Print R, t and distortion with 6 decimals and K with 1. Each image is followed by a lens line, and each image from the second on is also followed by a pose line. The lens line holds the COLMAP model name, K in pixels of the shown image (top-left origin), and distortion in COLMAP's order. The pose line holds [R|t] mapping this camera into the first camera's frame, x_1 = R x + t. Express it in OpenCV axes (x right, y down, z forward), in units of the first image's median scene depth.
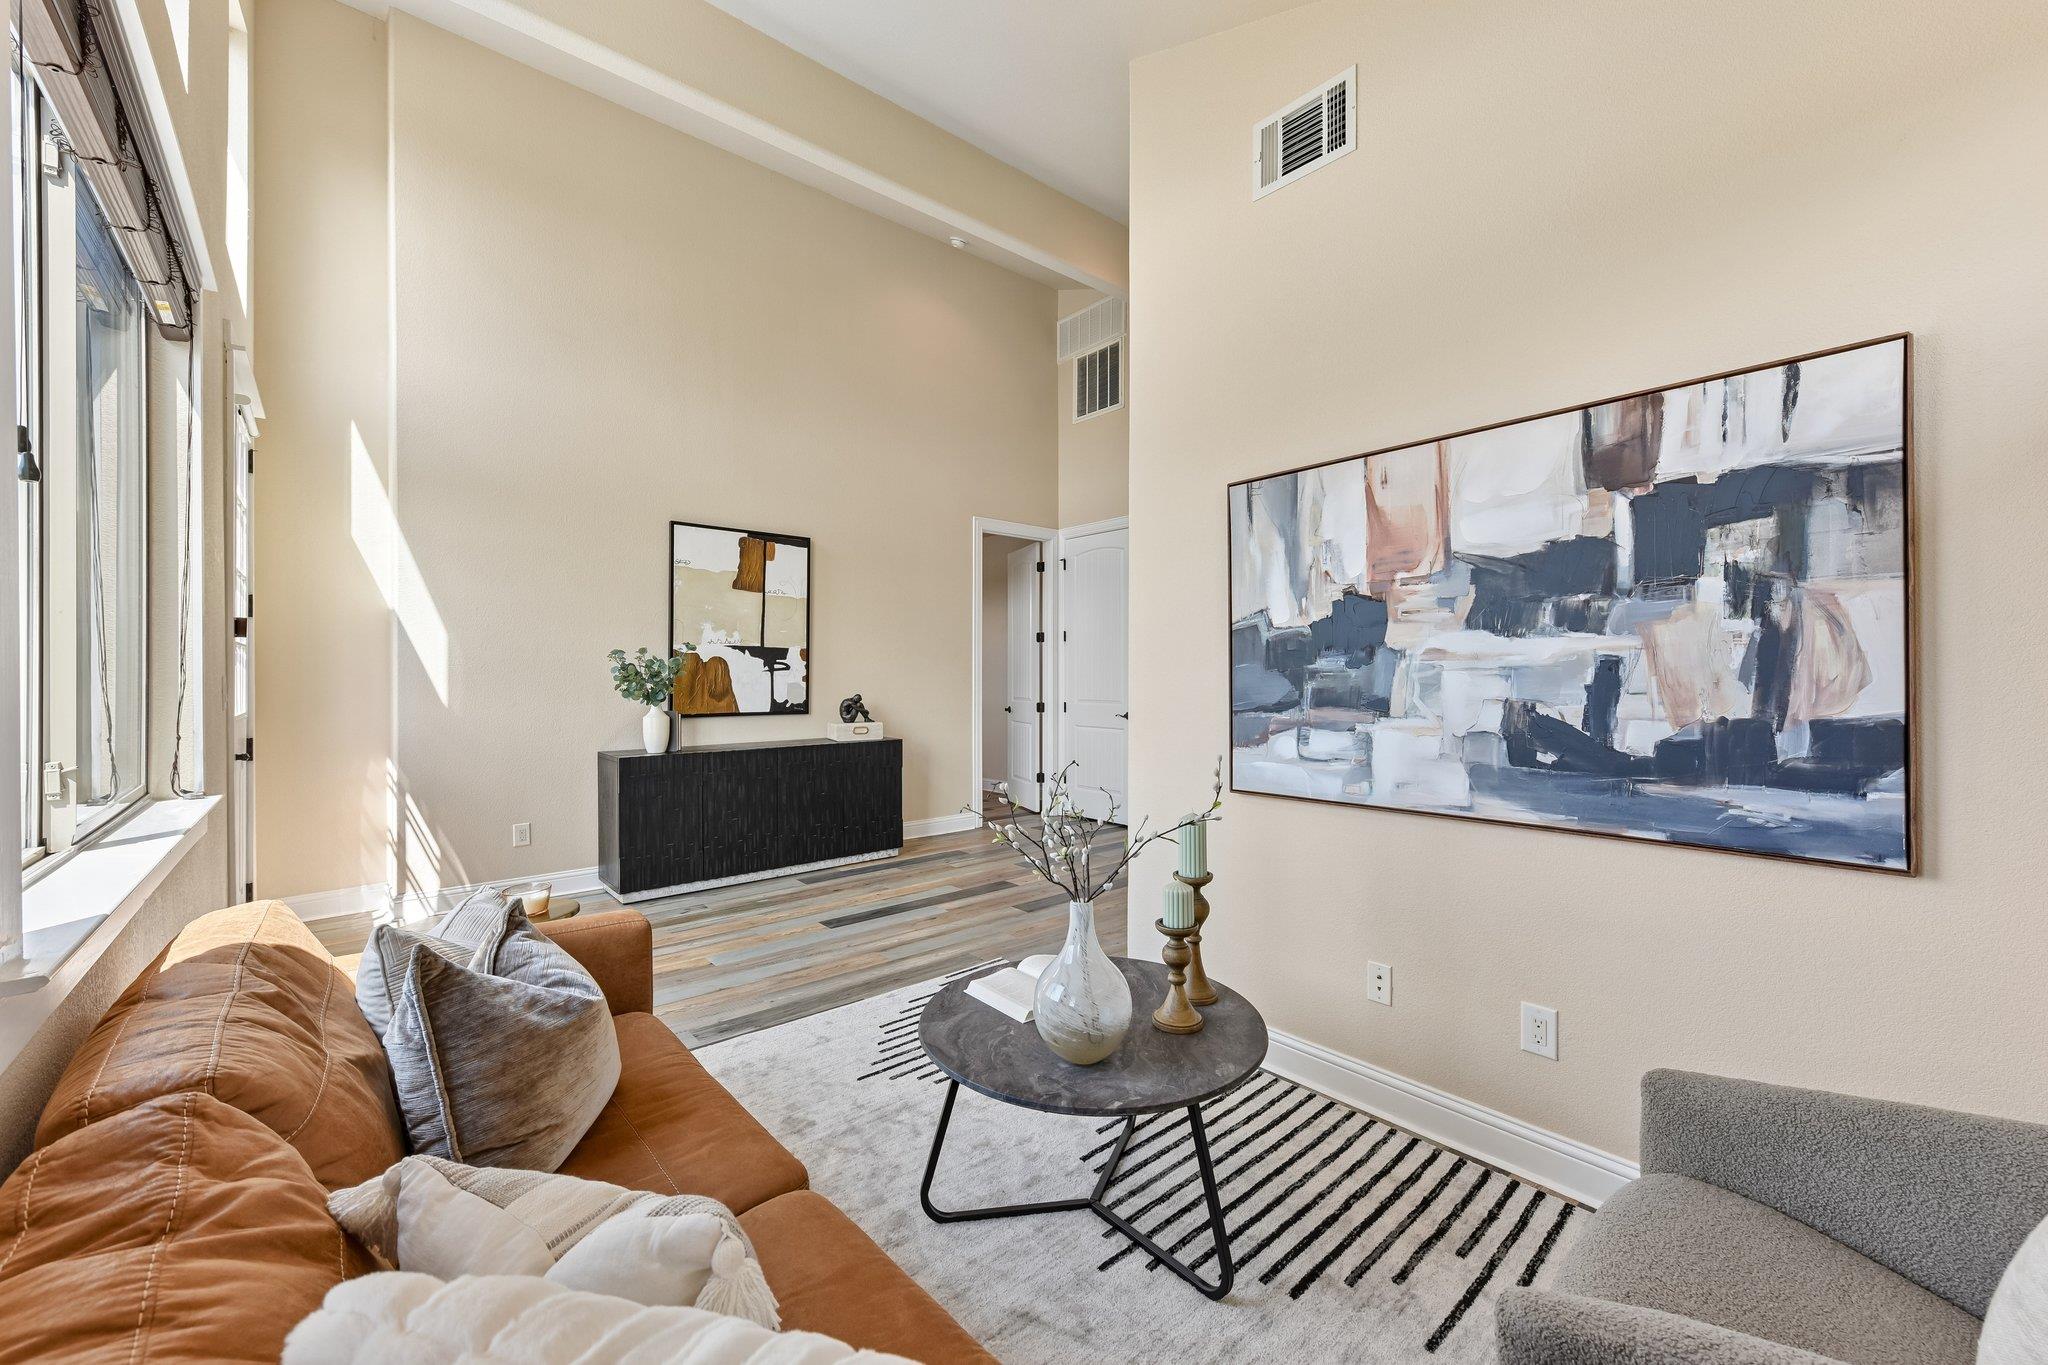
lens RADIAL K [[811.0, 0, 1027.9], [0, 811.0, 686.5], [0, 0, 1]] dist [0.000385, -0.000774]
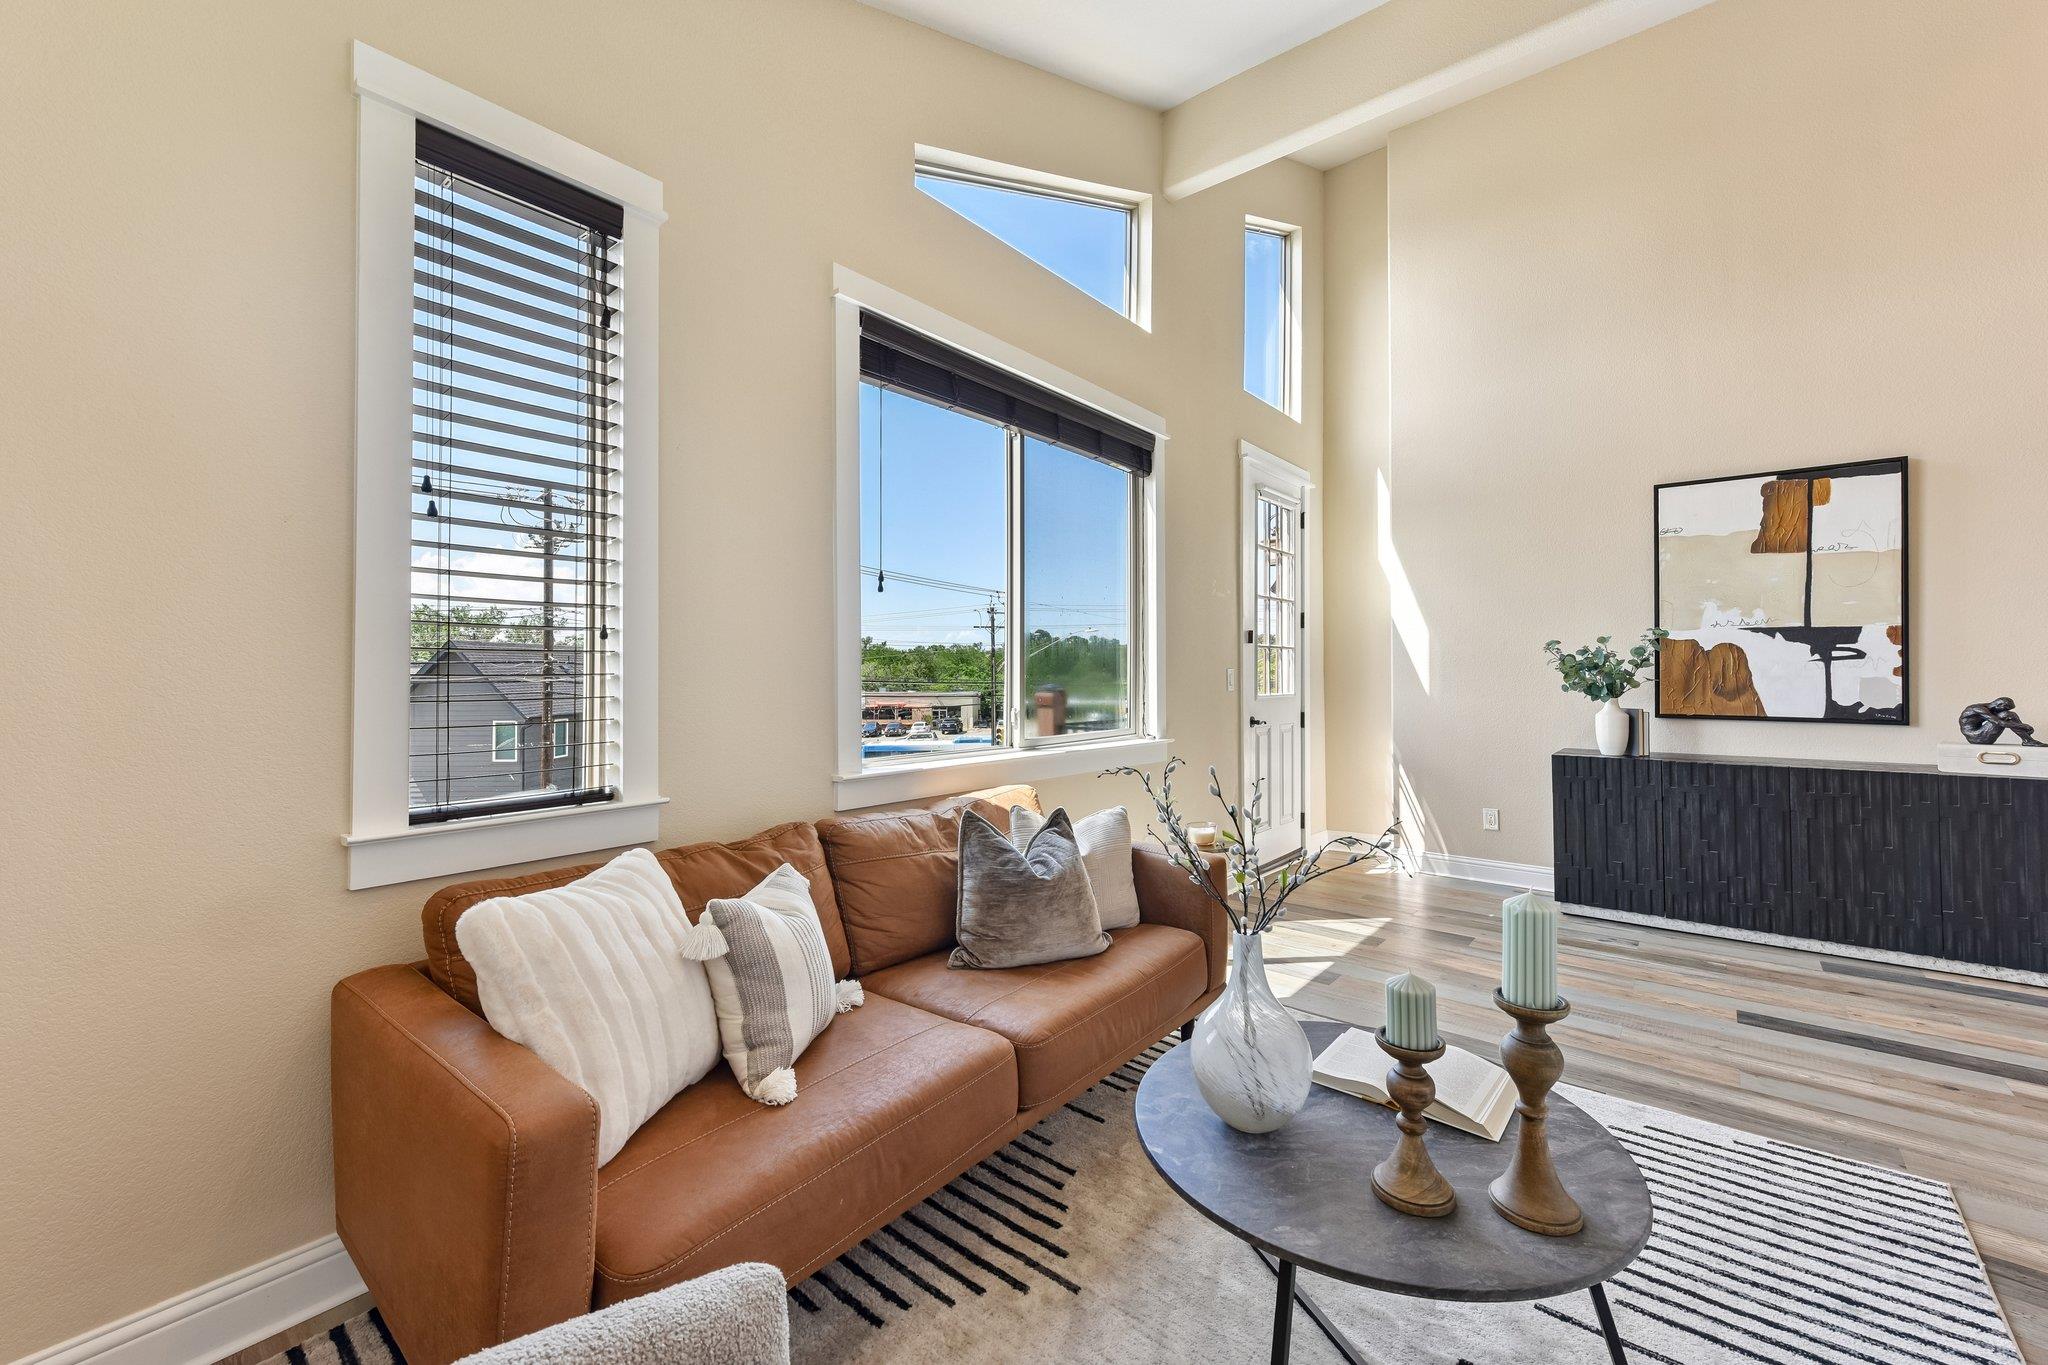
lens RADIAL K [[811.0, 0, 1027.0], [0, 811.0, 665.6], [0, 0, 1]] dist [0.000385, -0.000774]
pose [[0.156946, -0.006268, -0.987587, 0.286684], [-0.012602, 0.999886, -0.008348, 0.000067], [0.987527, 0.013756, 0.156849, 0.214293]]
